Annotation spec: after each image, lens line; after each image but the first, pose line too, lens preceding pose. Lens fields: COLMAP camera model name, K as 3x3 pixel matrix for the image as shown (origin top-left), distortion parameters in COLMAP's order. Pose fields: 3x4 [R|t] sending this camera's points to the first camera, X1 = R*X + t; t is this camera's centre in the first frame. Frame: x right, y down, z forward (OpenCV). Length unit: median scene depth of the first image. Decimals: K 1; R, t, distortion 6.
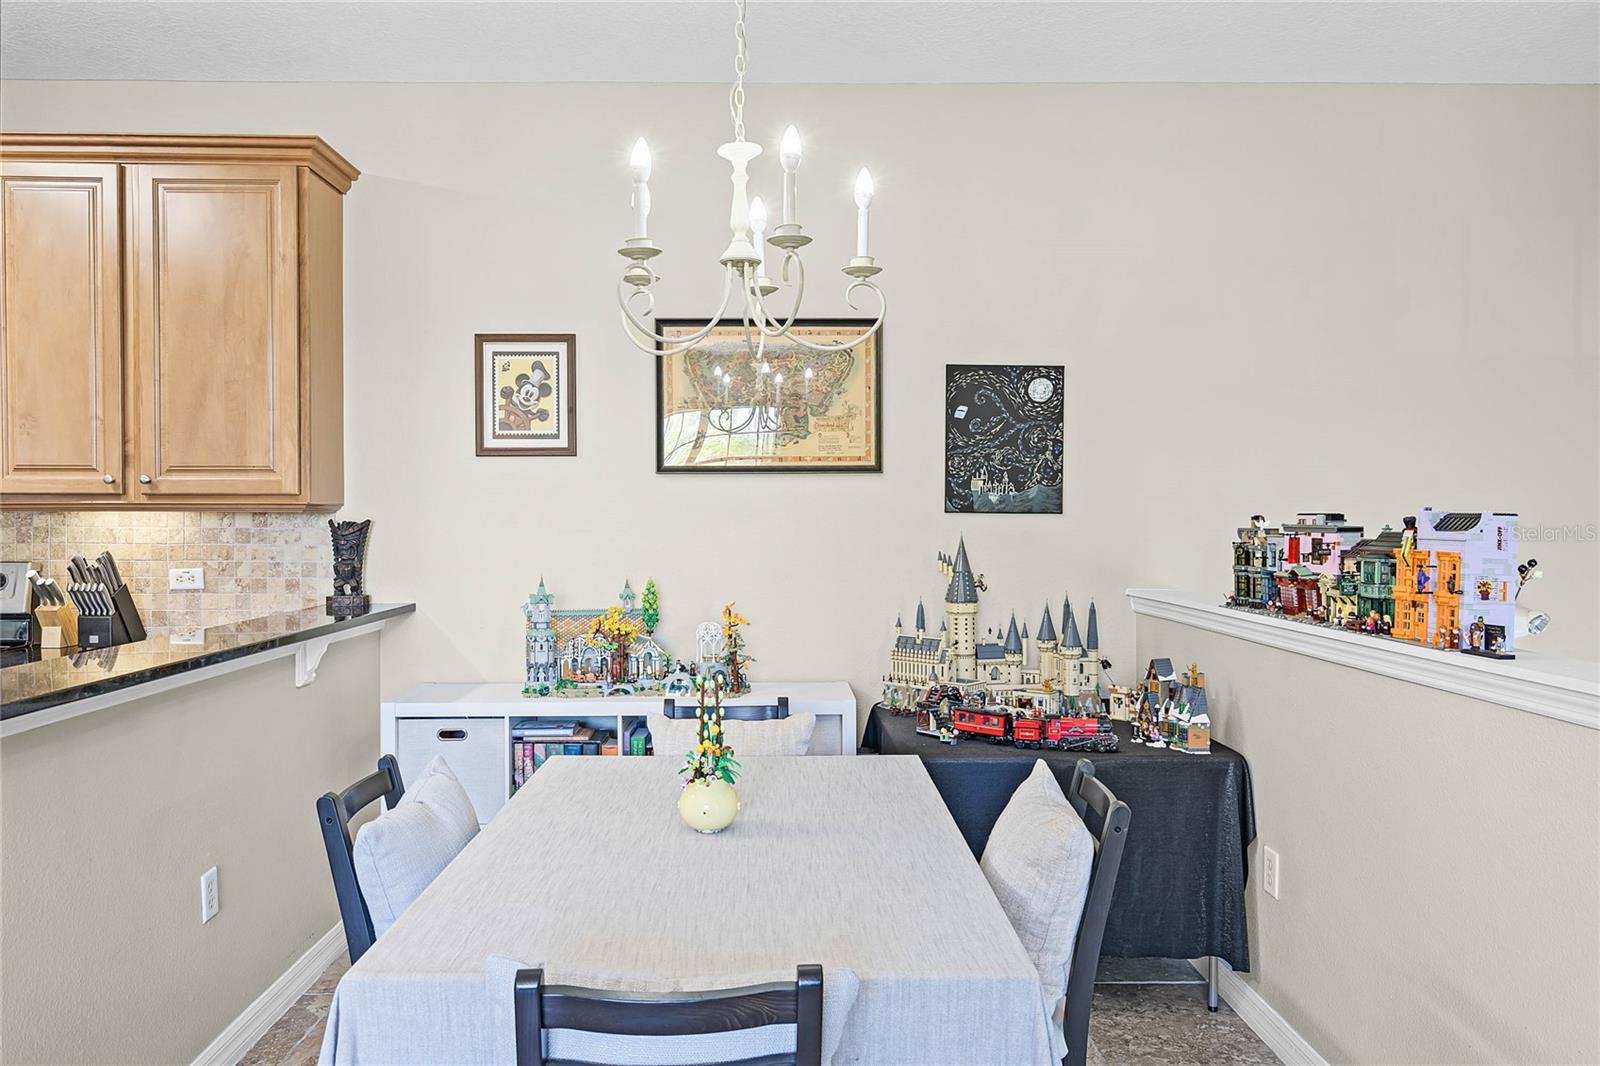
lens RADIAL K [[1105.1, 0, 800.0], [0, 1105.1, 533.0], [0, 0, 1]] dist [0.004446, 0.000493]
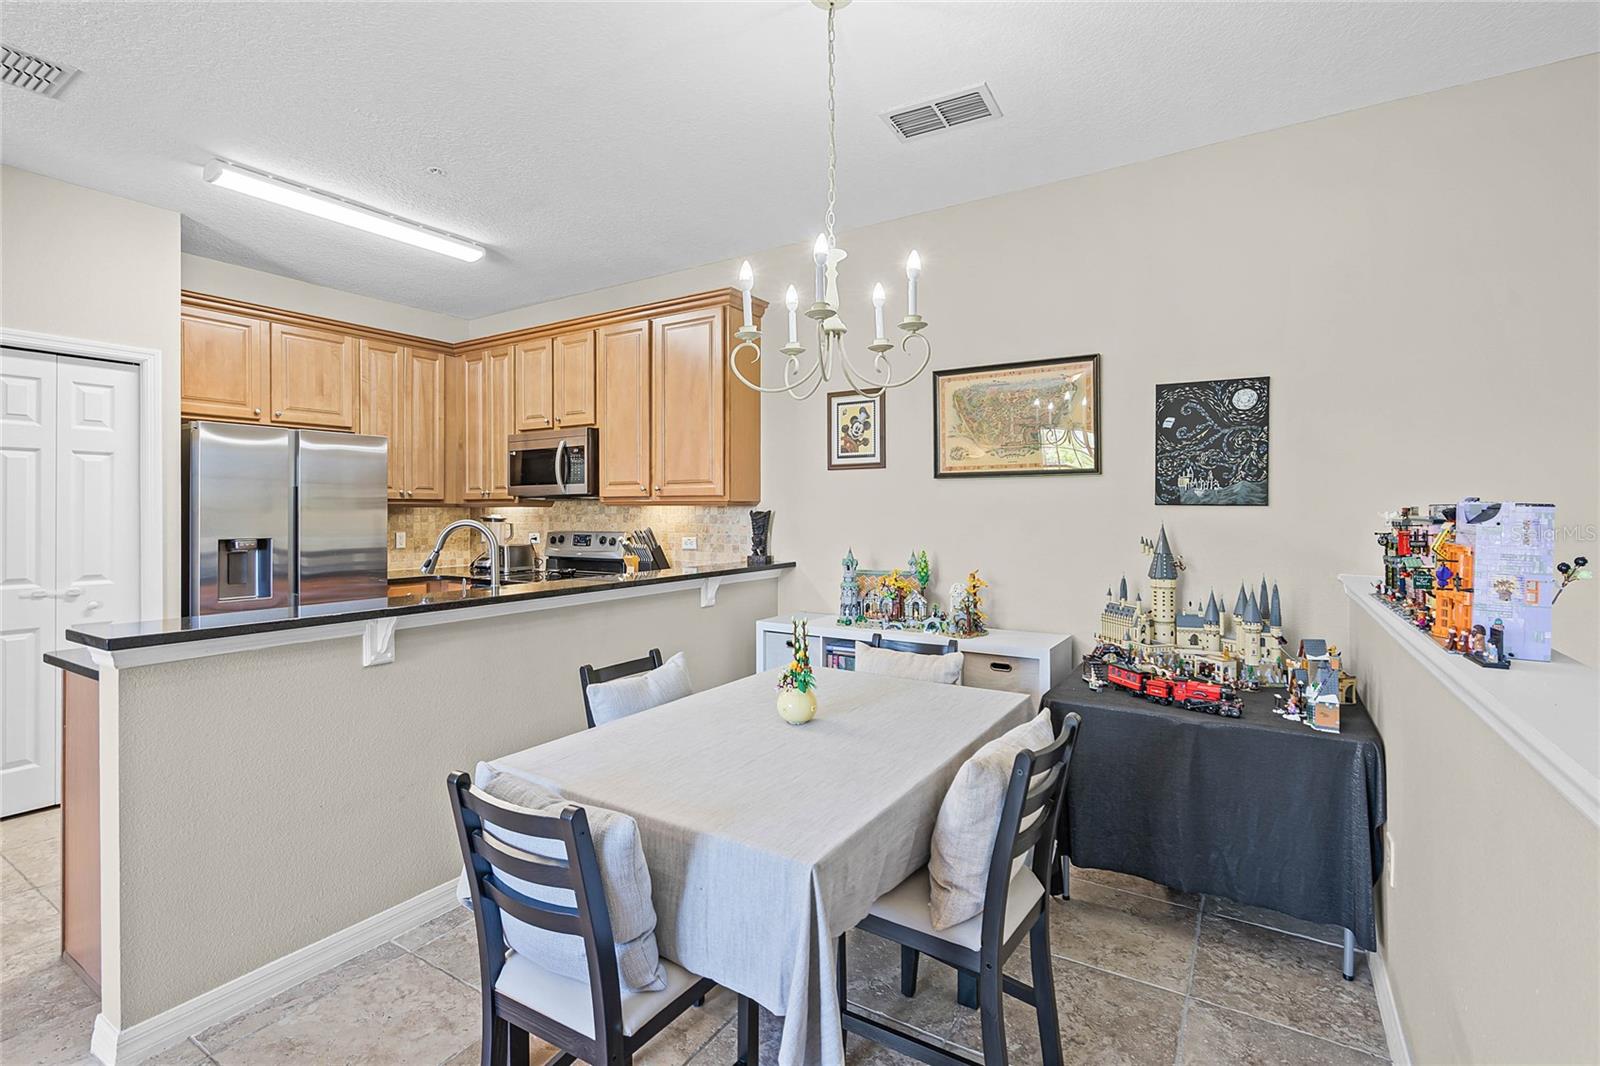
lens RADIAL K [[736.5, 0, 802.4], [0, 736.5, 509.2], [0, 0, 1]] dist [-0.014661, 0.008571]
pose [[0.833906, -0.000053, -0.551907, 0.259075], [-0.007454, 0.999908, -0.011359, -0.001549], [0.551856, 0.013586, 0.833829, 0.103976]]
